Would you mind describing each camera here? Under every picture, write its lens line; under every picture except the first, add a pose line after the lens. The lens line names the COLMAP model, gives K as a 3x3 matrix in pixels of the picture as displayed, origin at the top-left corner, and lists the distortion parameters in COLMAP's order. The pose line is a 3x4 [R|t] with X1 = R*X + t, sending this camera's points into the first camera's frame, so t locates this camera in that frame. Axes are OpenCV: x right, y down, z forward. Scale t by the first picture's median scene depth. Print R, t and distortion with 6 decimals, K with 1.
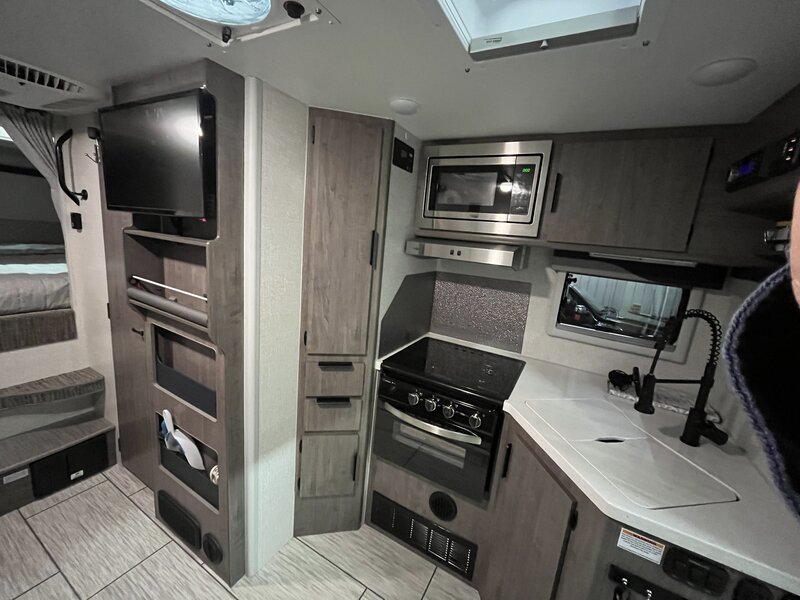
lens RADIAL K [[326.2, 0, 399.3], [0, 326.2, 299.5], [0, 0, 1]] dist [0.000329, -0.000454]
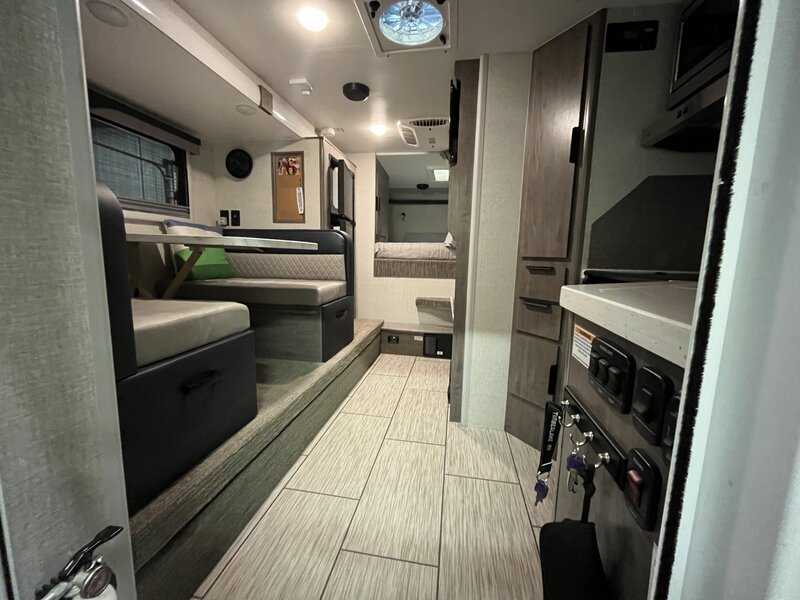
lens RADIAL K [[326.2, 0, 399.8], [0, 326.2, 299.1], [0, 0, 1]] dist [0.000329, -0.000454]
pose [[0.333829, 0.045947, -0.941513, 0.678717], [-0.184589, 0.982660, -0.017494, 0.409890], [0.924384, 0.179633, 0.336522, 0.223860]]
